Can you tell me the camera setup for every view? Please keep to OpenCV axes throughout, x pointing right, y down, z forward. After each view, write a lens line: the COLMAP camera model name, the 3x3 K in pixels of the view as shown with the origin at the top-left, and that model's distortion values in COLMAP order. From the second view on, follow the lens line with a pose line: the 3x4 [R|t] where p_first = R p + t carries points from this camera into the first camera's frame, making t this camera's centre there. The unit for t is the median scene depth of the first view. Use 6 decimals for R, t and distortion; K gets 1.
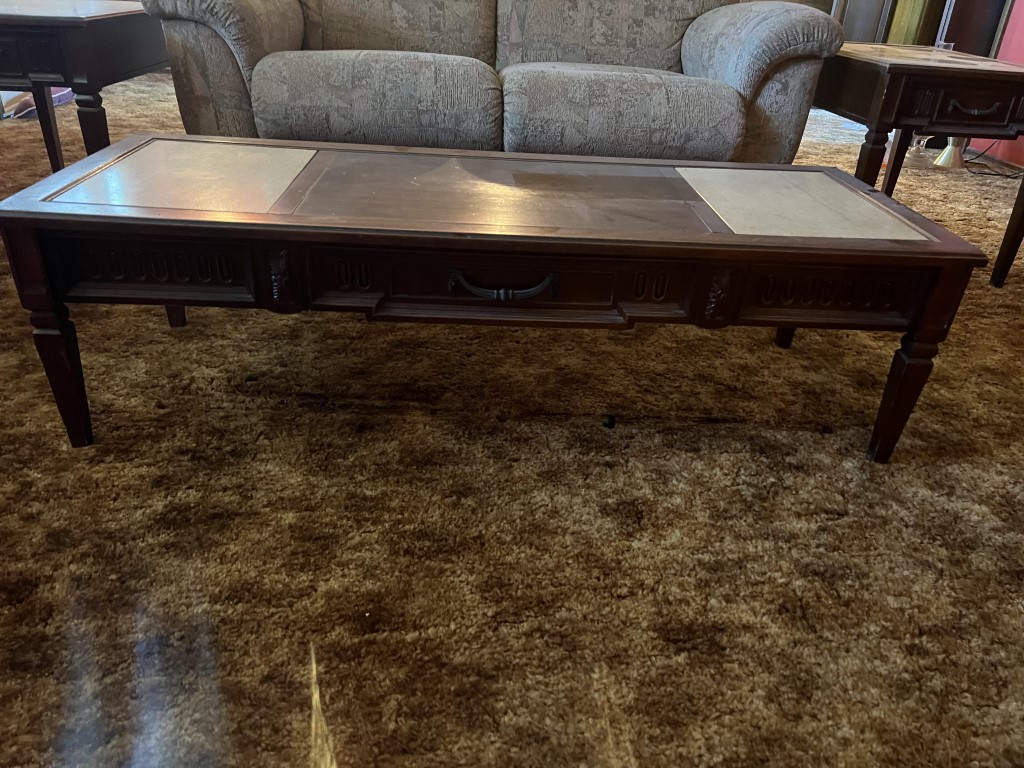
lens RADIAL K [[781.2, 0, 523.3], [0, 781.2, 385.8], [0, 0, 1]] dist [0.041913, -0.043813]
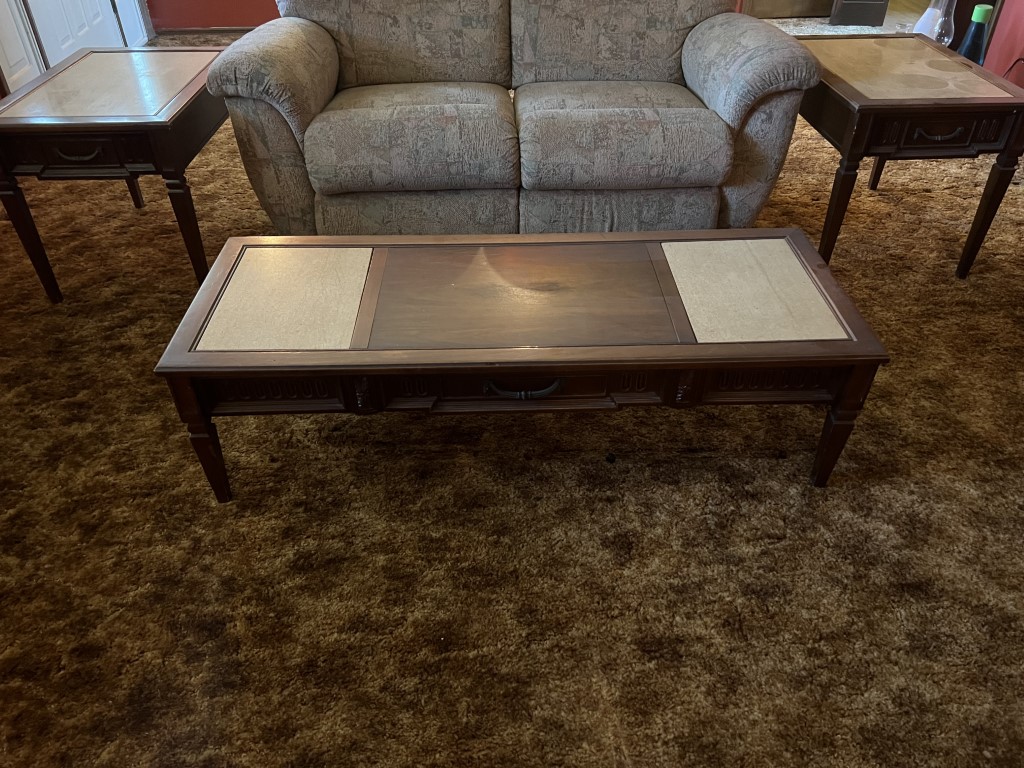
lens RADIAL K [[779.3, 0, 521.4], [0, 779.3, 386.7], [0, 0, 1]] dist [0.041608, -0.038870]
pose [[0.998059, -0.036798, -0.050242, 0.037293], [0.044437, 0.986026, 0.160553, -0.344726], [0.043632, -0.162474, 0.985748, -0.322832]]
